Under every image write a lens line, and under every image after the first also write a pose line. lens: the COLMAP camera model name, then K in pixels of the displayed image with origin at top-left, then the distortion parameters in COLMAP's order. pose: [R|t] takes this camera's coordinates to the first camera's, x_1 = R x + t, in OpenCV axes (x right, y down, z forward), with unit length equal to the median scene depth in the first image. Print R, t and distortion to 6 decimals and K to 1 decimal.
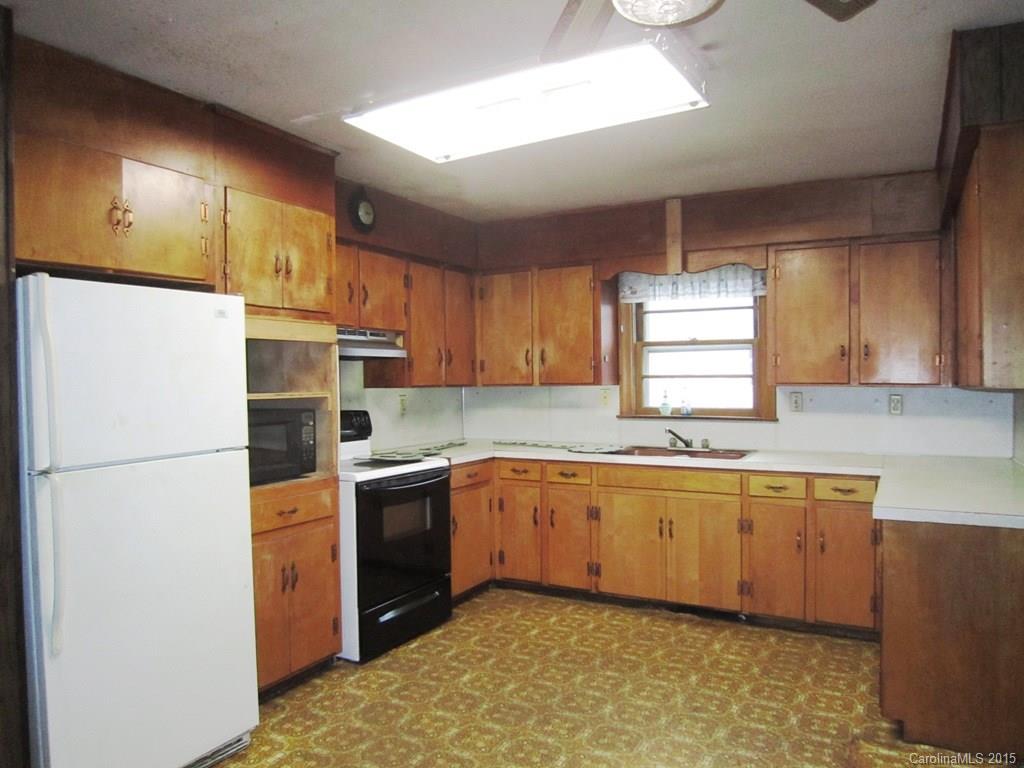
lens RADIAL K [[740.0, 0, 522.9], [0, 740.0, 384.9], [0, 0, 1]] dist [-0.031579, 0.005222]
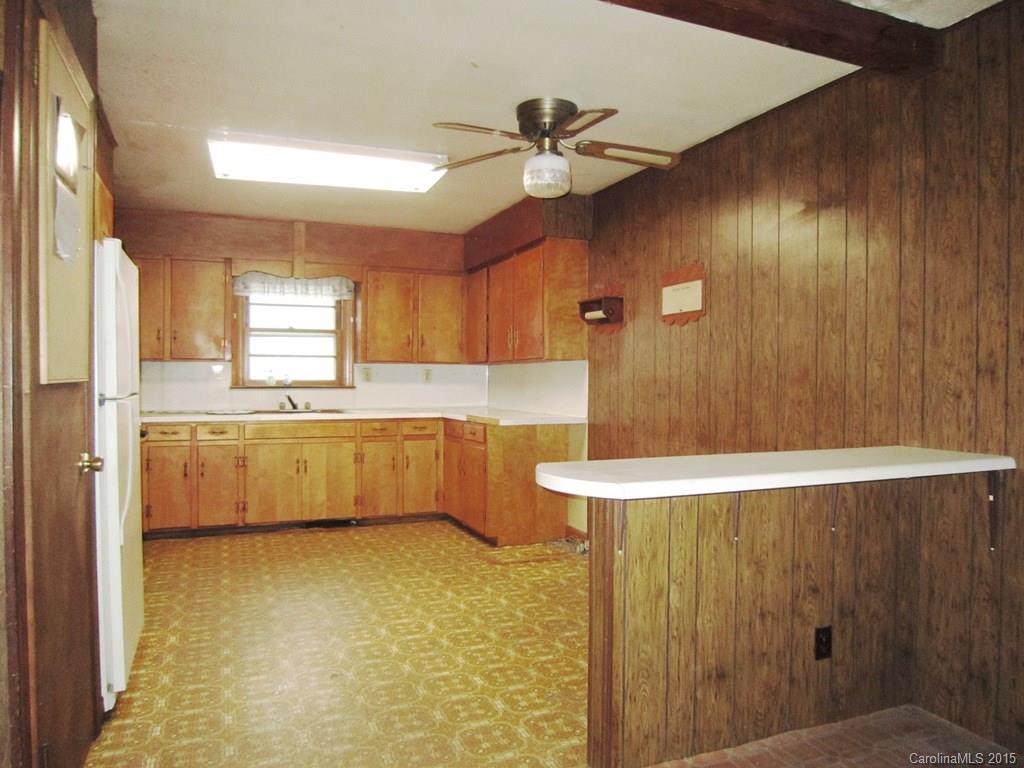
lens RADIAL K [[740.0, 0, 522.9], [0, 740.0, 384.9], [0, 0, 1]] dist [-0.031579, 0.005222]
pose [[0.636886, -0.001341, 0.770957, -0.562782], [0.000442, 0.999999, 0.001375, 0.041656], [-0.770958, -0.000535, 0.636886, -0.163924]]
